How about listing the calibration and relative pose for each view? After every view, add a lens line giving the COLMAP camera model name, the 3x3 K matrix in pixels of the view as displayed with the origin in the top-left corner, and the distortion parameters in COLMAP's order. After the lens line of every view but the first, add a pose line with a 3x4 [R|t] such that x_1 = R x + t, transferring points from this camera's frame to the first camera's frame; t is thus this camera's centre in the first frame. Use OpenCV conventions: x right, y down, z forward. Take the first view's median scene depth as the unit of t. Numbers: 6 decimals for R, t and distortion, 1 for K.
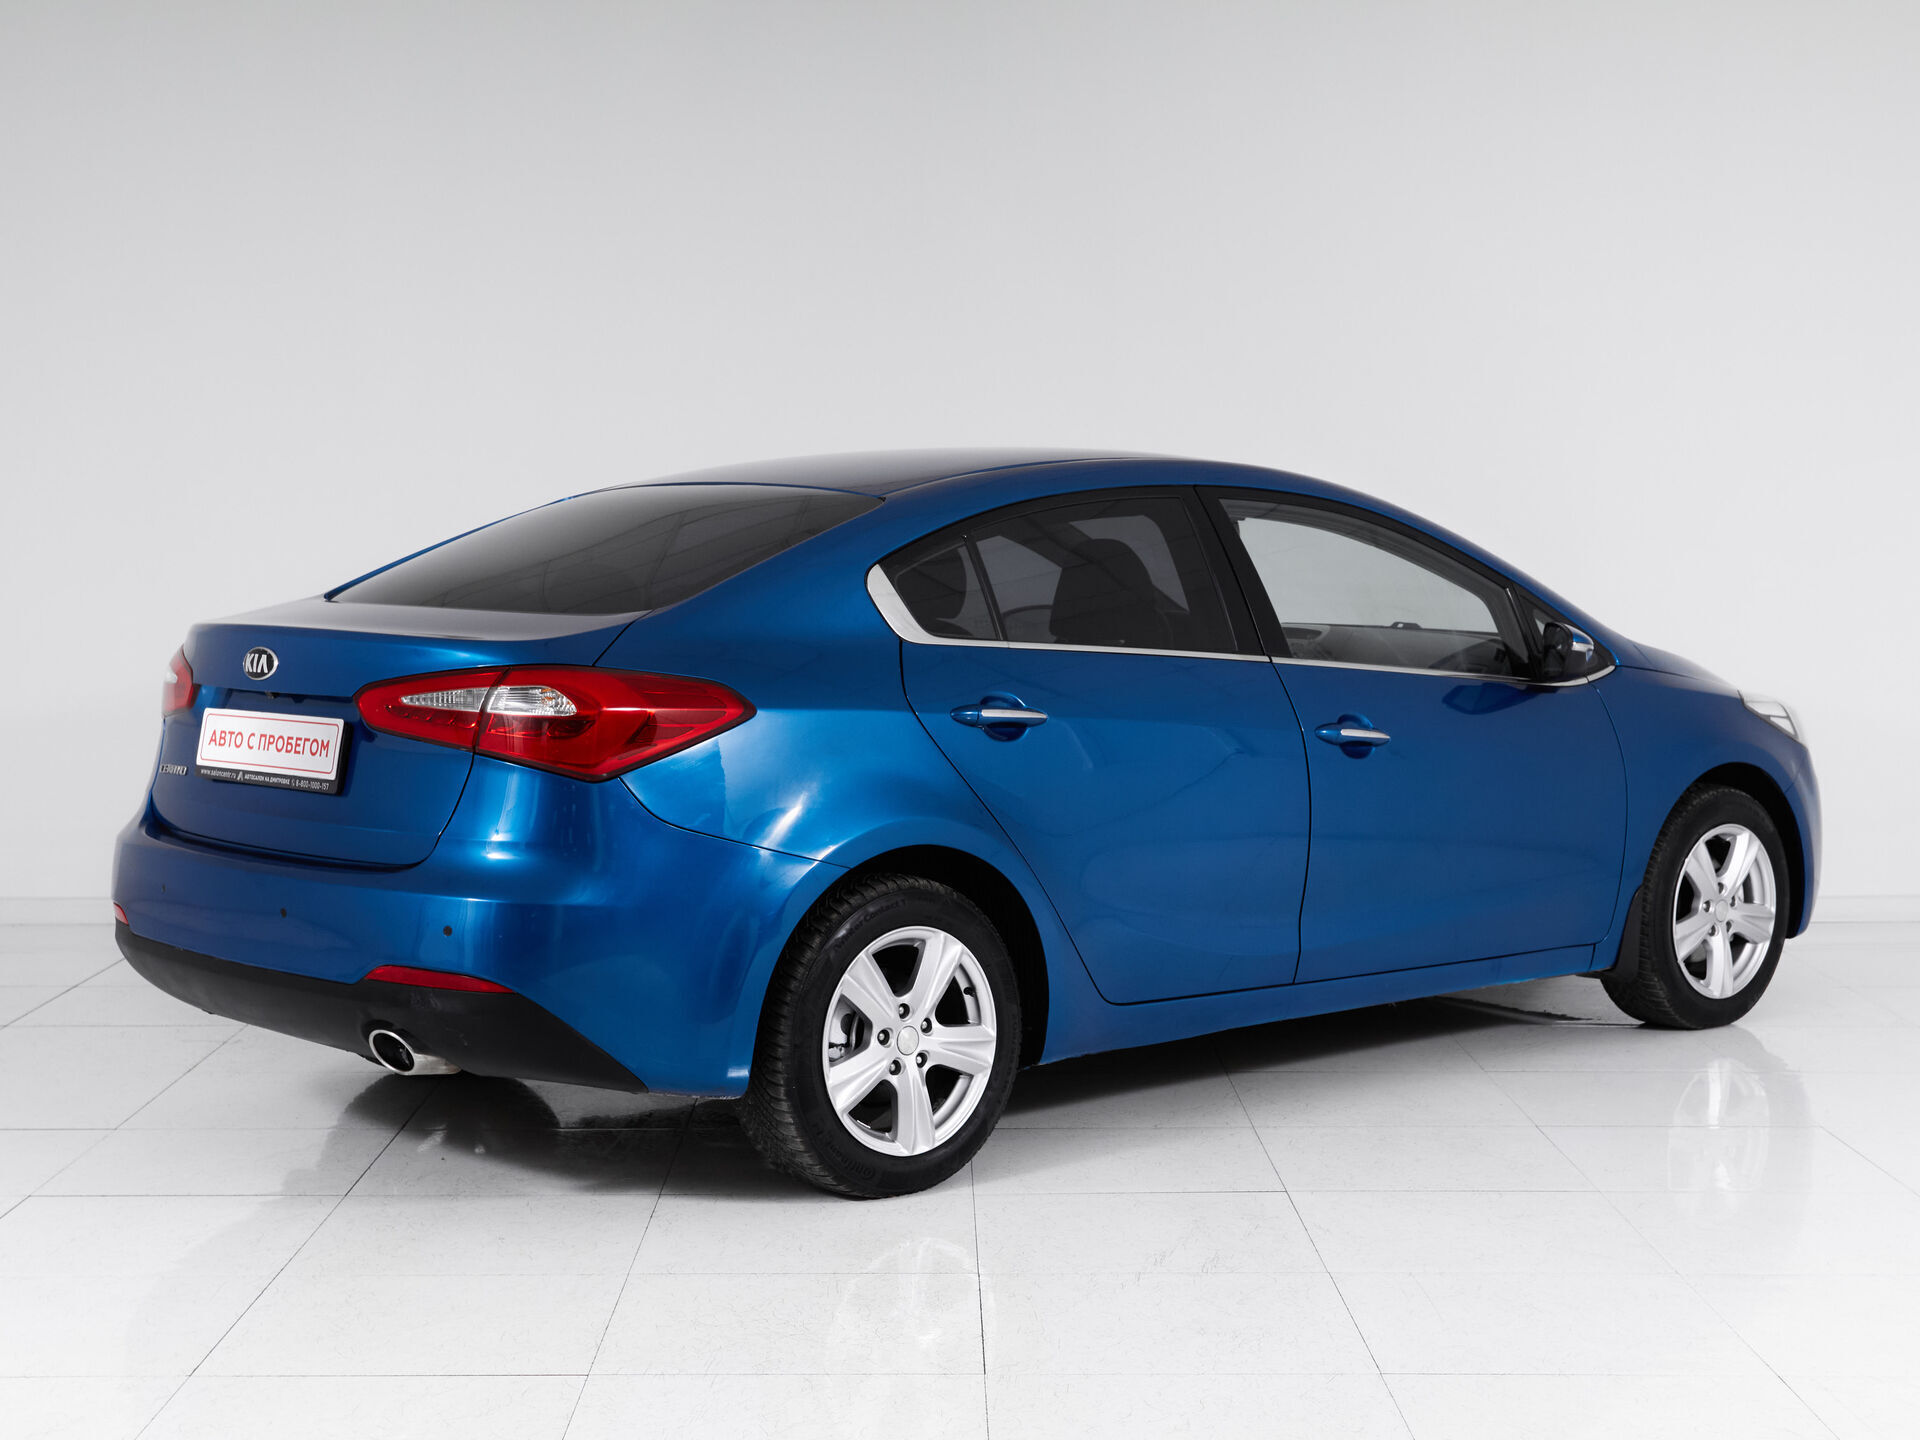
lens RADIAL K [[2250.6, 0, 960.6], [0, 2250.6, 720.3], [0, 0, 1]] dist [-0.112346, 0.000000]
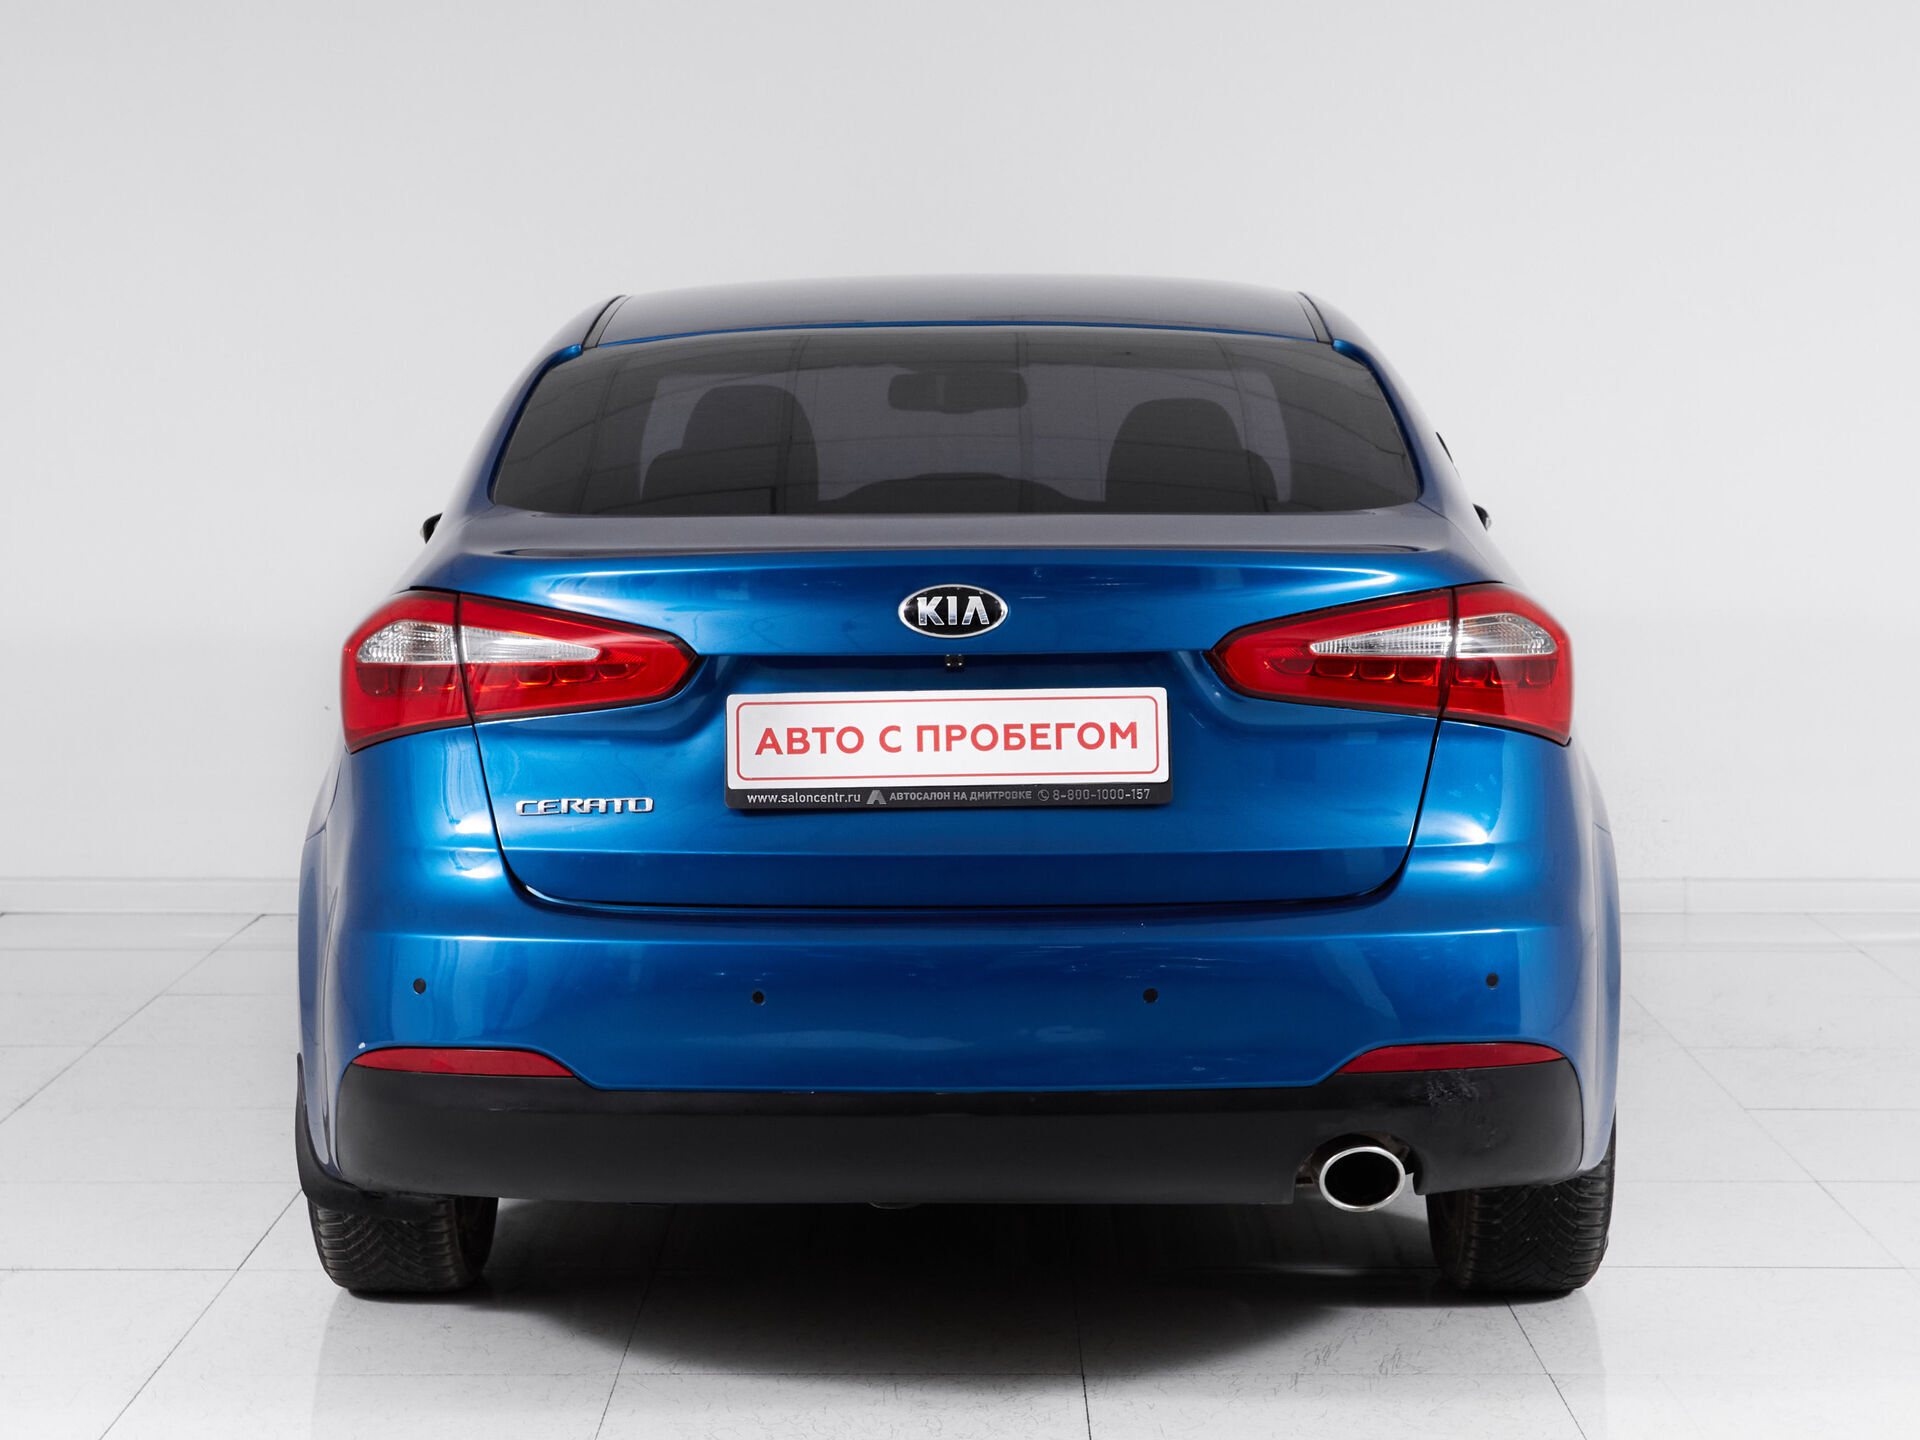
lens RADIAL K [[2250.6, 0, 962.0], [0, 2250.6, 720.1], [0, 0, 1]] dist [-0.112346, 0.000000]
pose [[0.815495, -0.103994, 0.569344, -0.674818], [0.067729, 0.994113, 0.084568, -0.048323], [-0.574787, -0.030403, 0.817738, 0.494779]]
